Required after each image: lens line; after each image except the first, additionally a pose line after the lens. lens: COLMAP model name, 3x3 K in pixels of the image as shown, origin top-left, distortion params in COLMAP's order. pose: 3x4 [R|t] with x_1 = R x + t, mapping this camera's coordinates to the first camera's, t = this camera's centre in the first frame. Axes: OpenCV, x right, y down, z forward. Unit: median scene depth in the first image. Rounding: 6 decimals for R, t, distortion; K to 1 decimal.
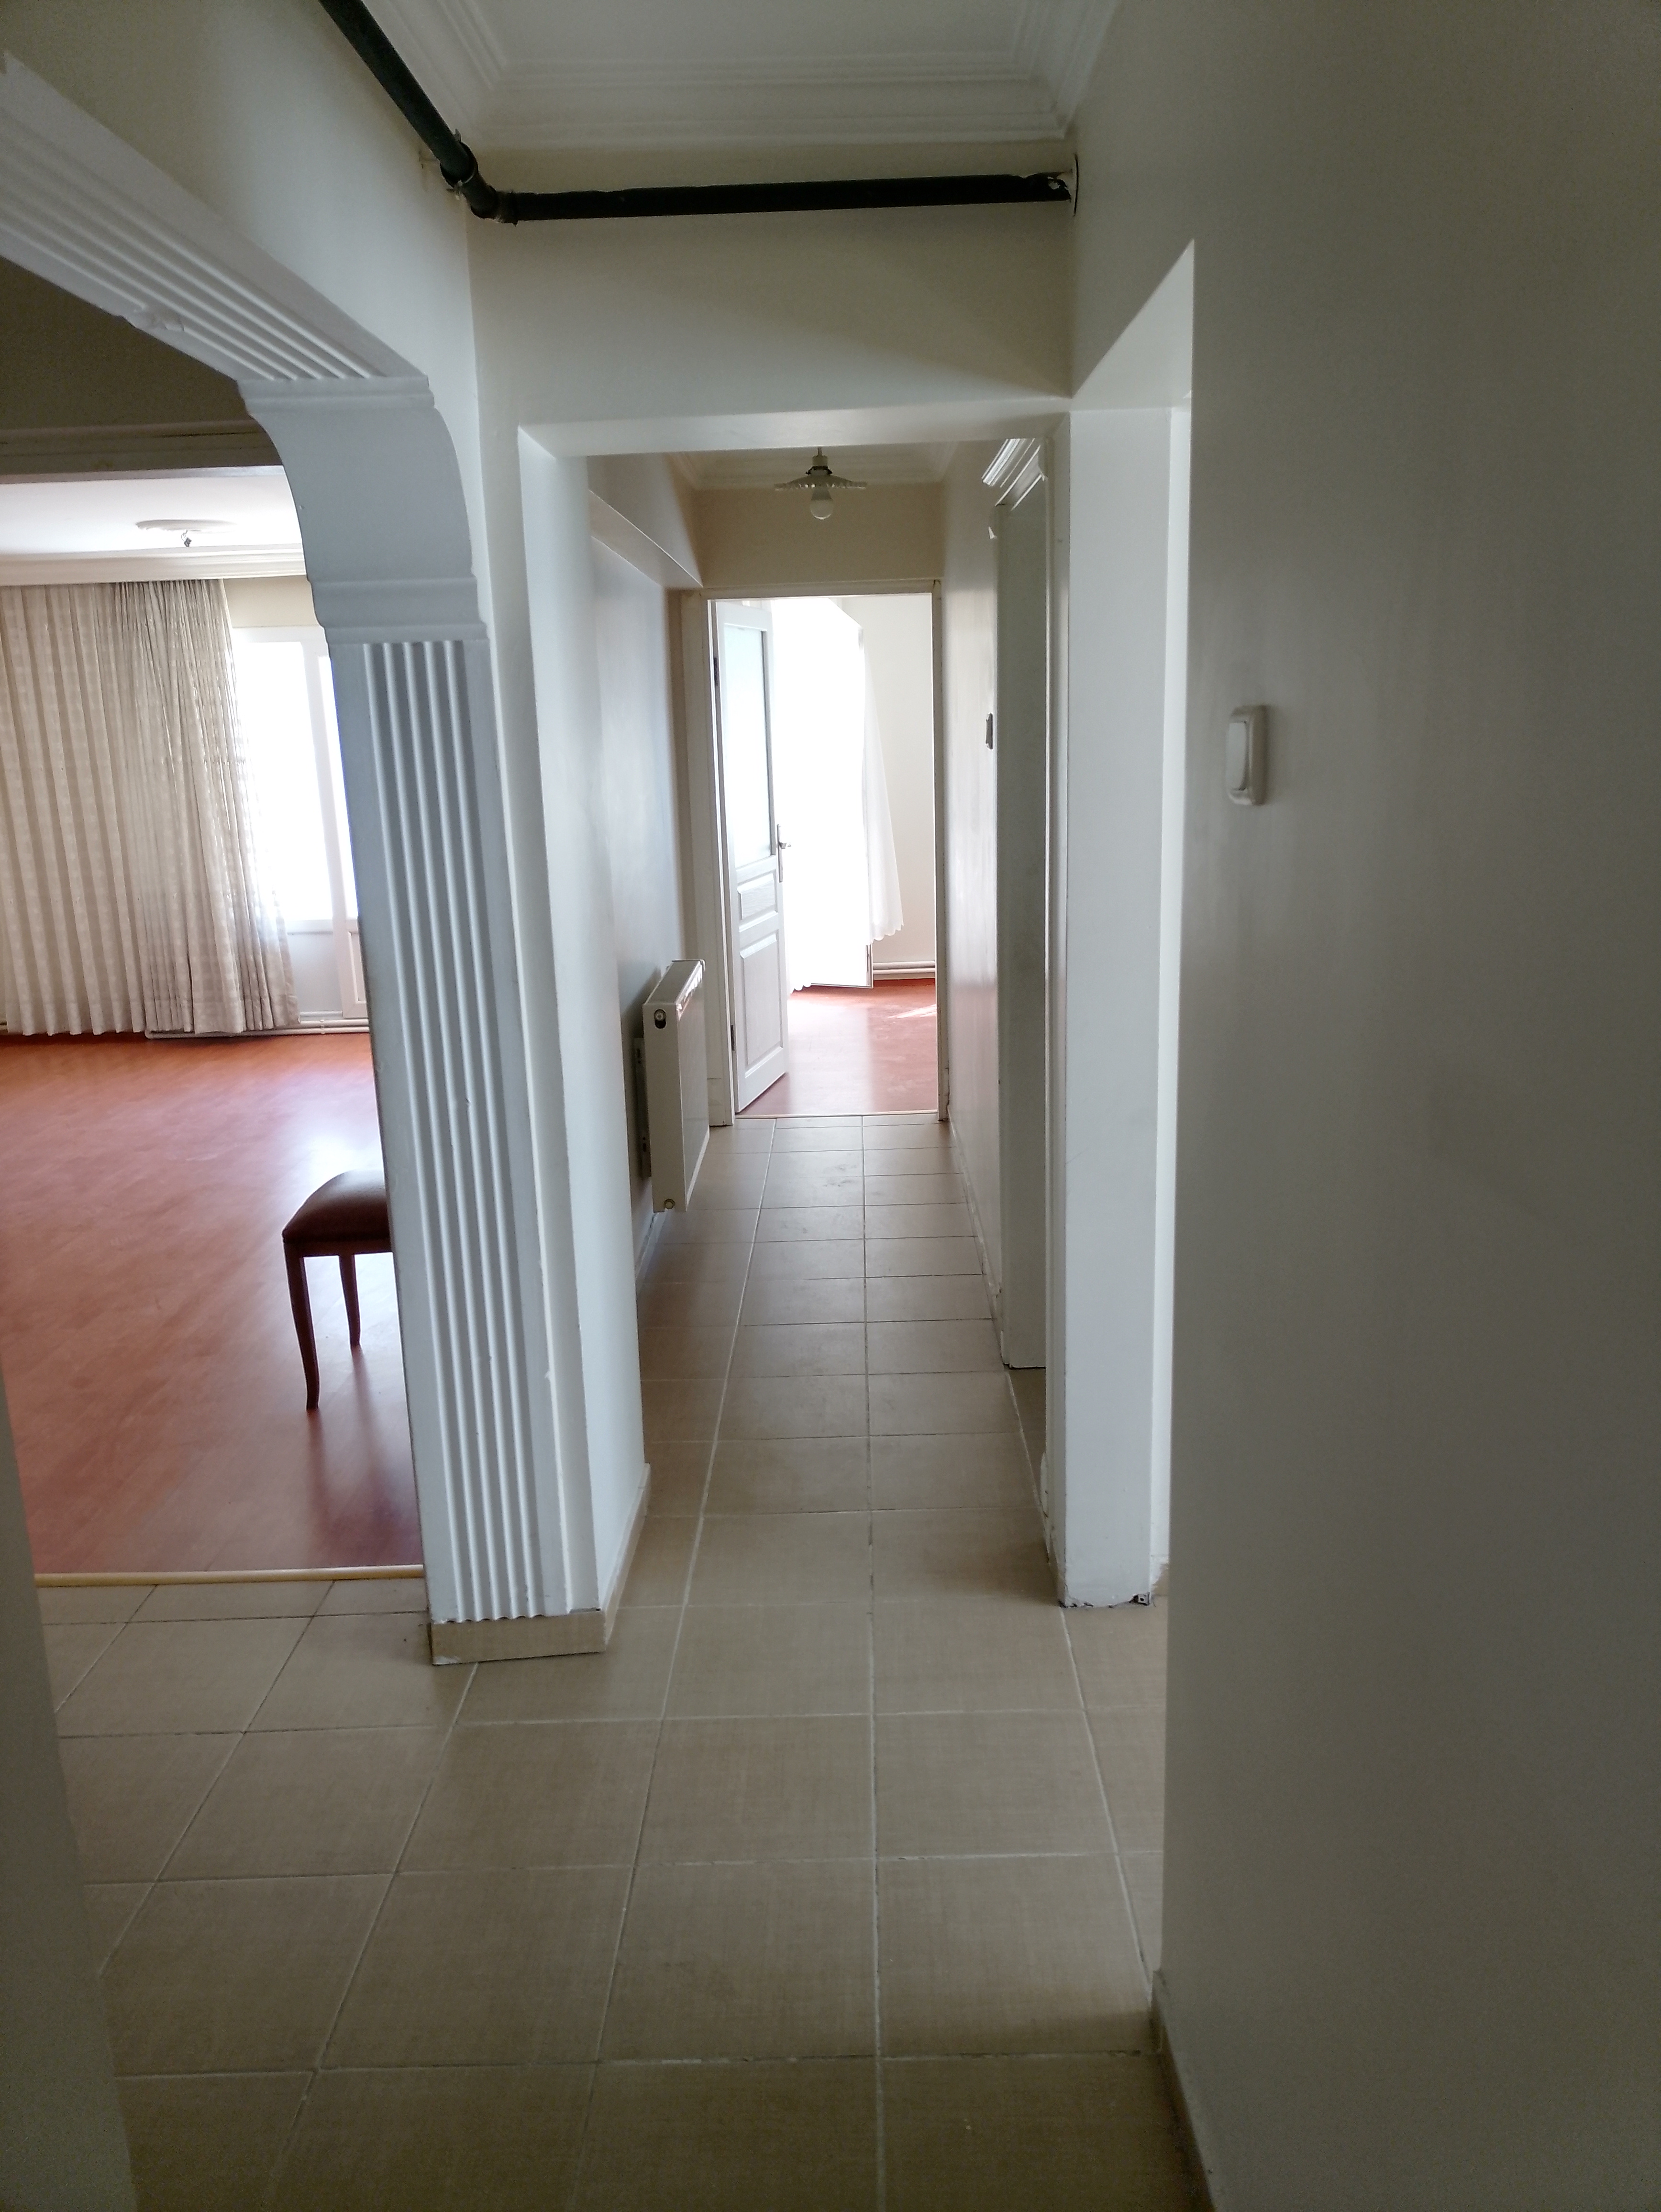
lens RADIAL K [[1616.6, 0, 841.4], [0, 1616.6, 1102.7], [0, 0, 1]] dist [0.037071, -0.042566]
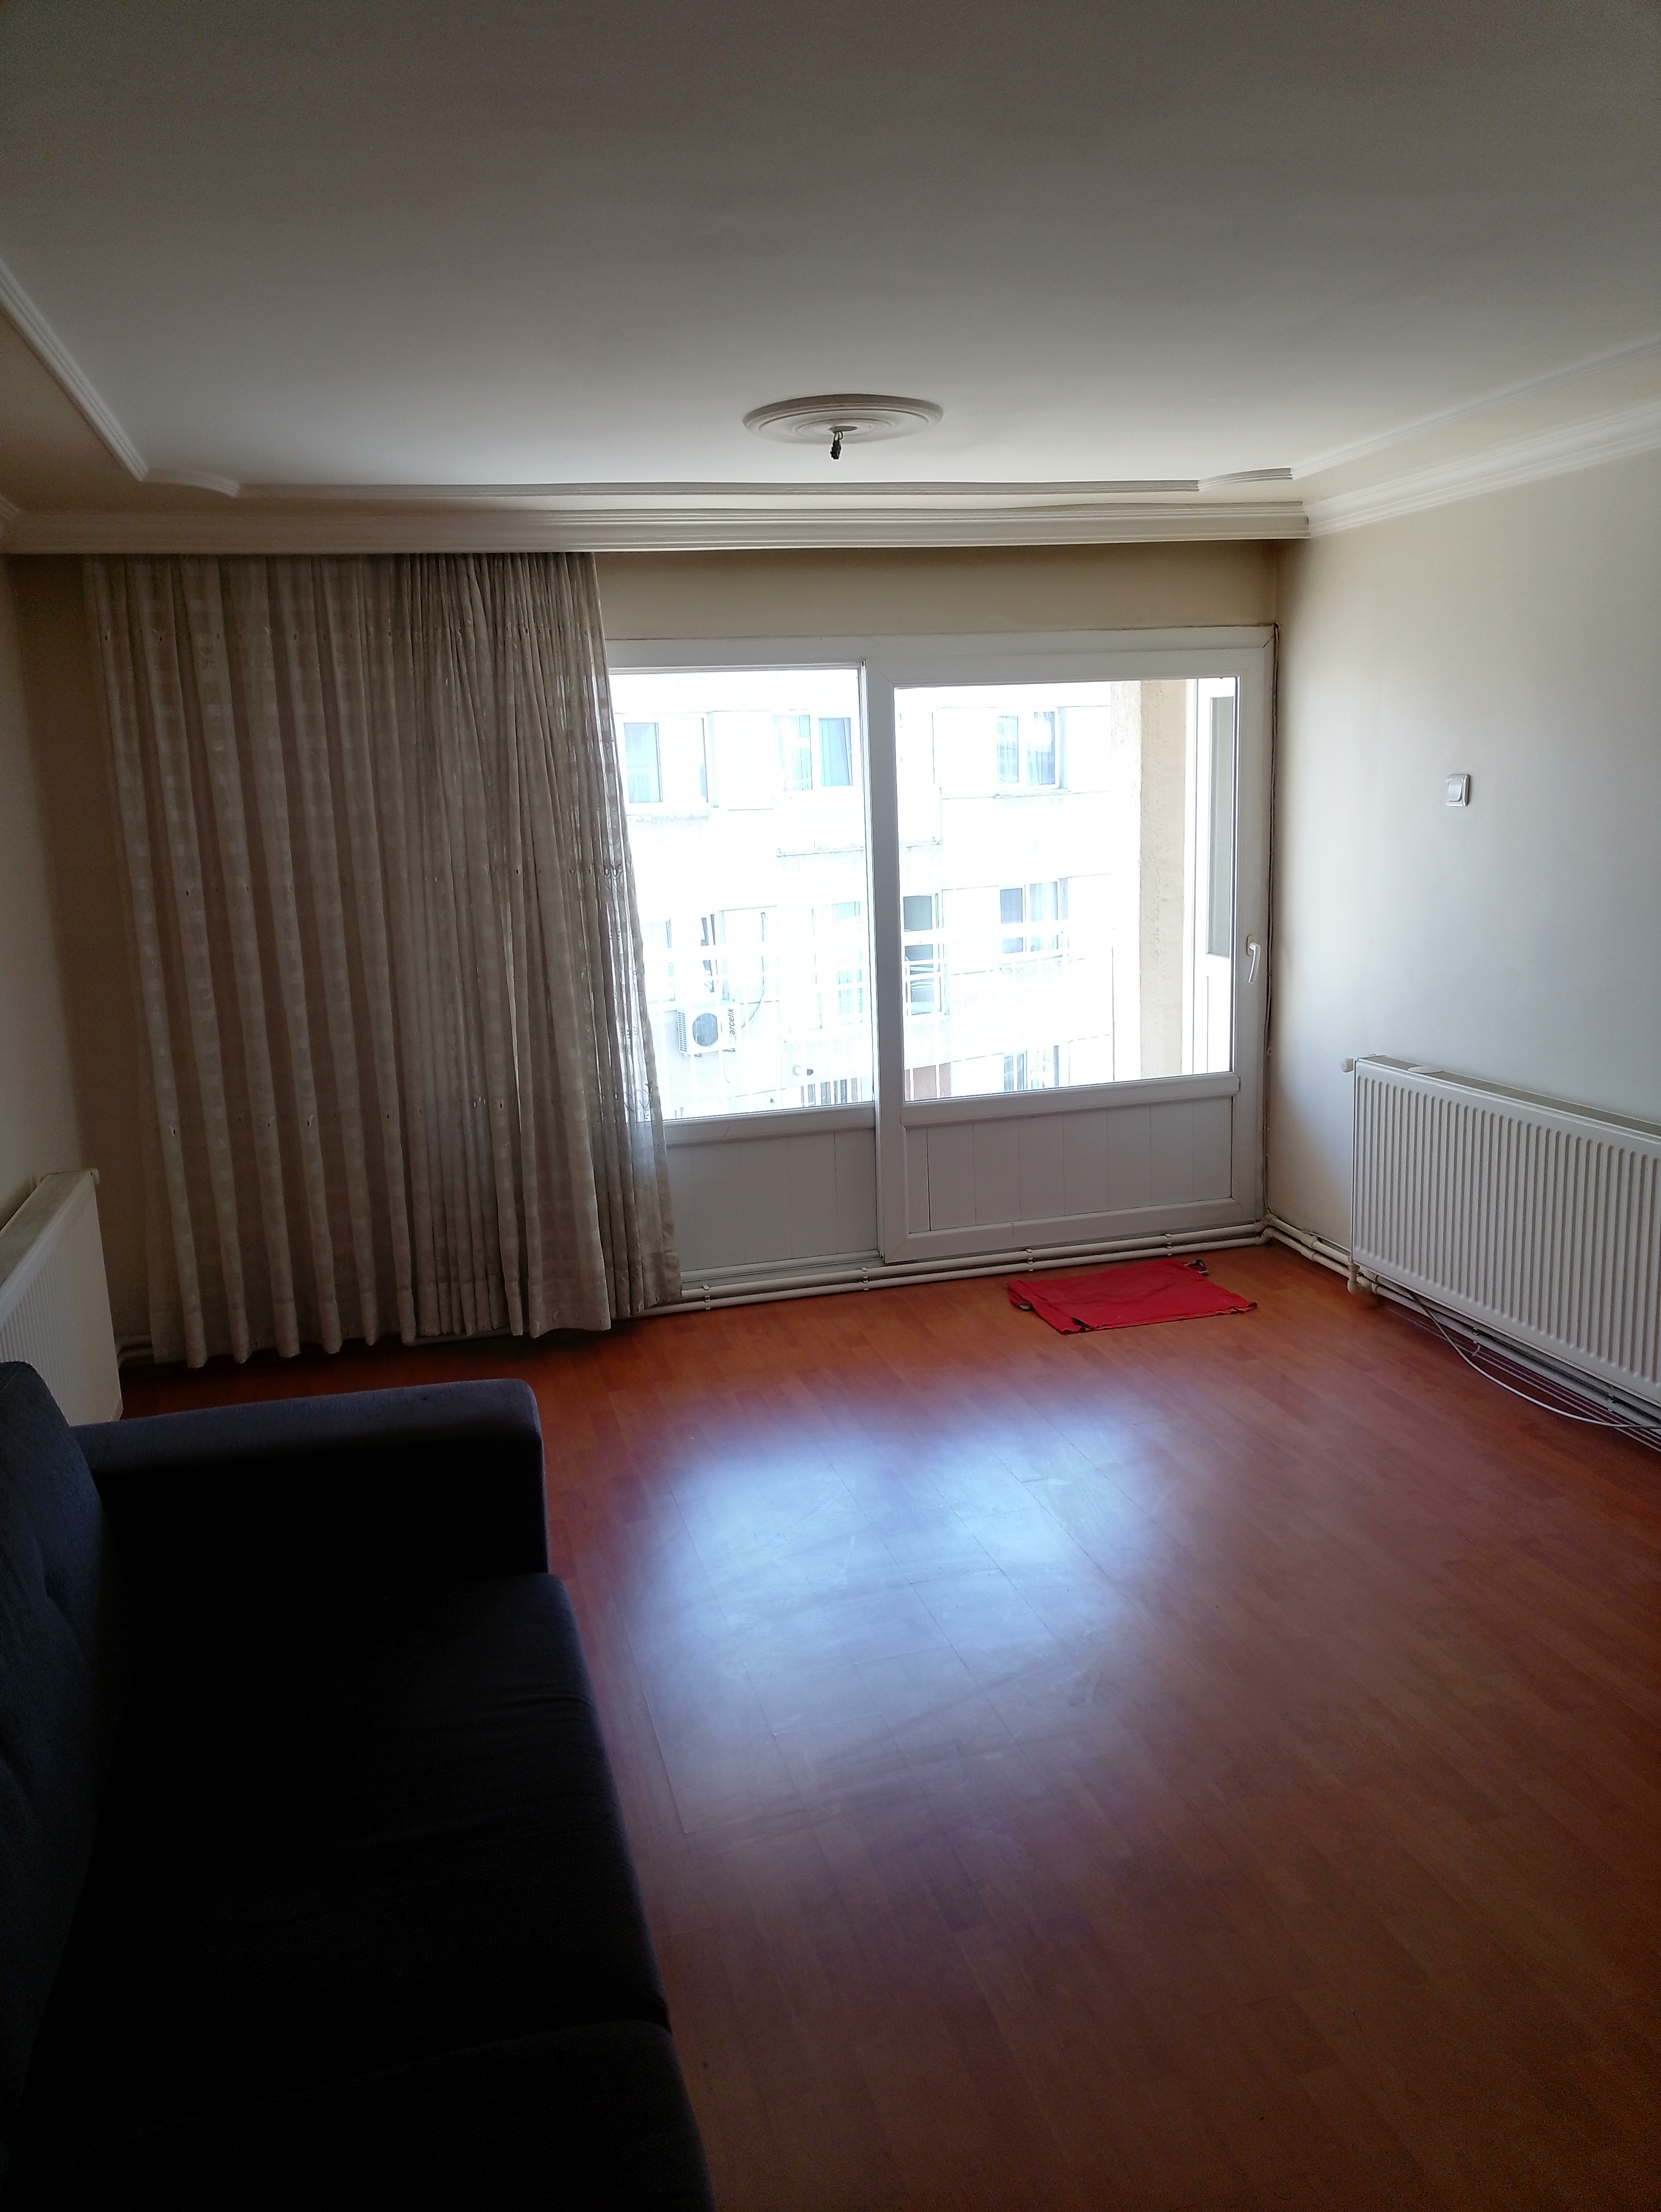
lens RADIAL K [[1616.6, 0, 822.0], [0, 1616.6, 1113.0], [0, 0, 1]] dist [0.037071, -0.042566]
pose [[0.962547, -0.060809, 0.264206, -0.458371], [0.070587, 0.997122, -0.027665, -0.101359], [-0.261763, 0.045278, 0.964069, 0.426721]]
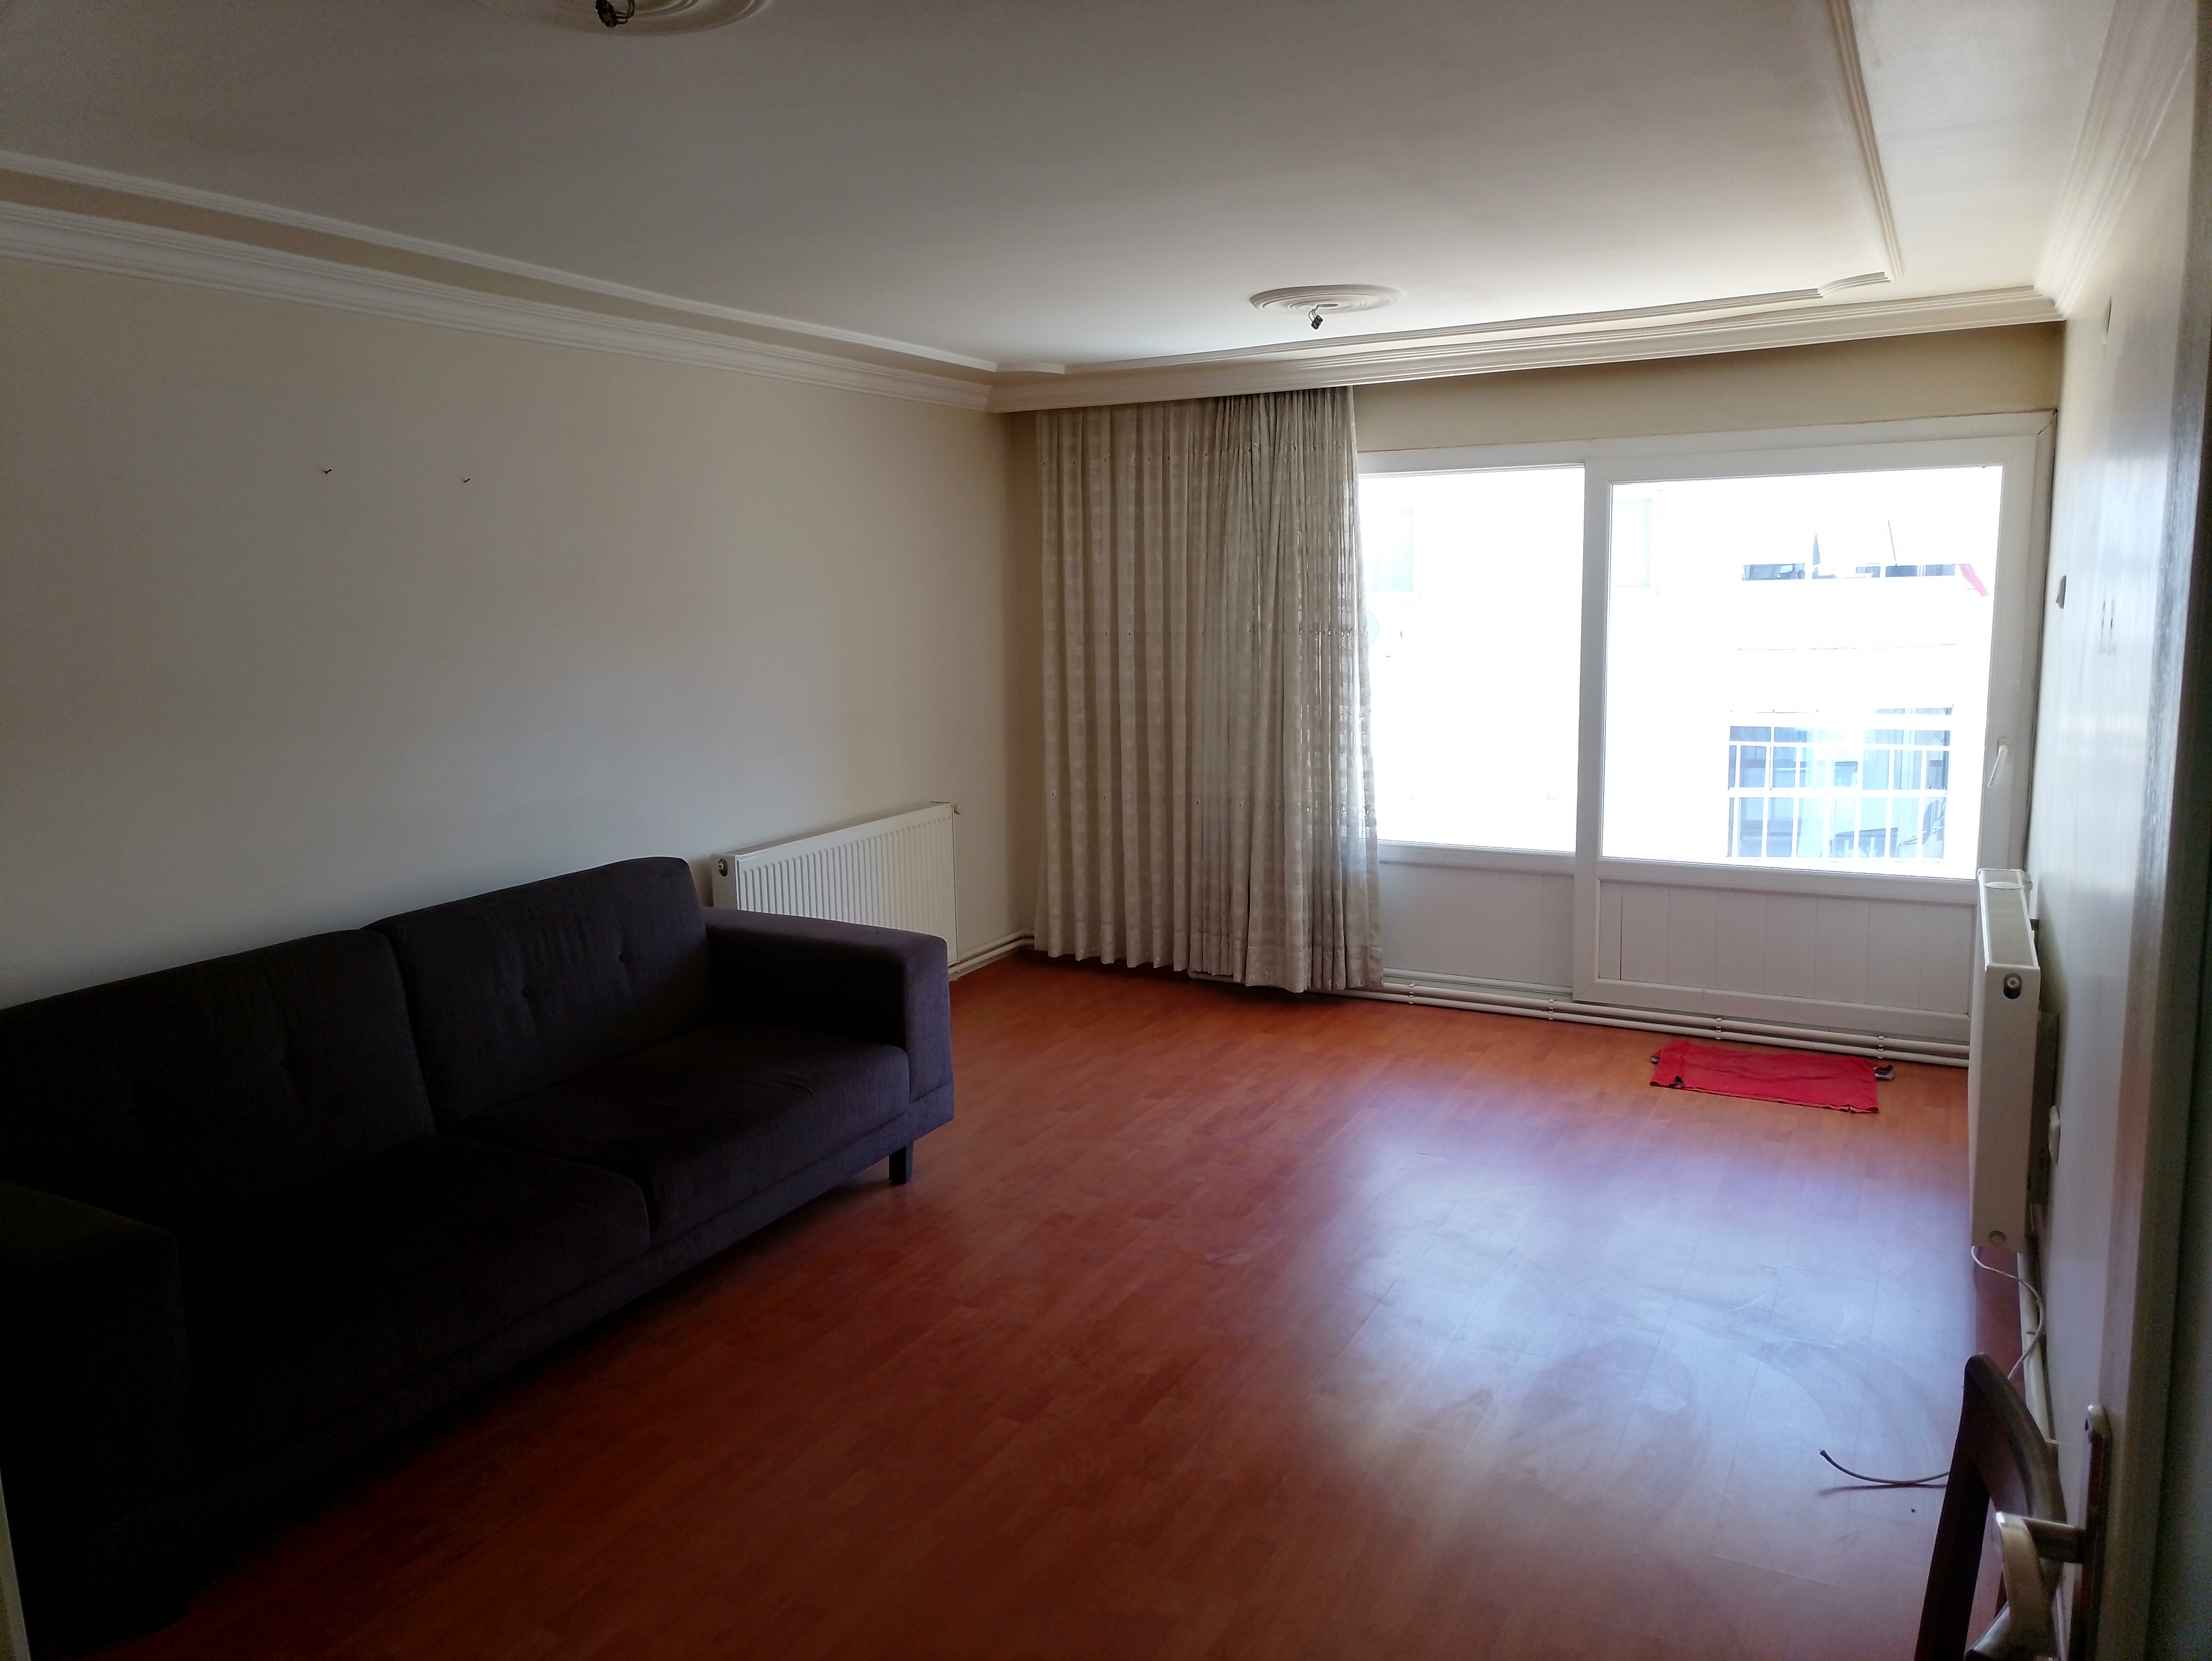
lens RADIAL K [[1616.6, 0, 1097.7], [0, 1616.6, 824.6], [0, 0, 1]] dist [0.037071, -0.042566]
pose [[0.884197, 0.086535, -0.459028, -0.125562], [-0.119007, 0.991995, -0.042227, -0.078718], [0.451699, 0.091965, 0.887418, 0.308150]]
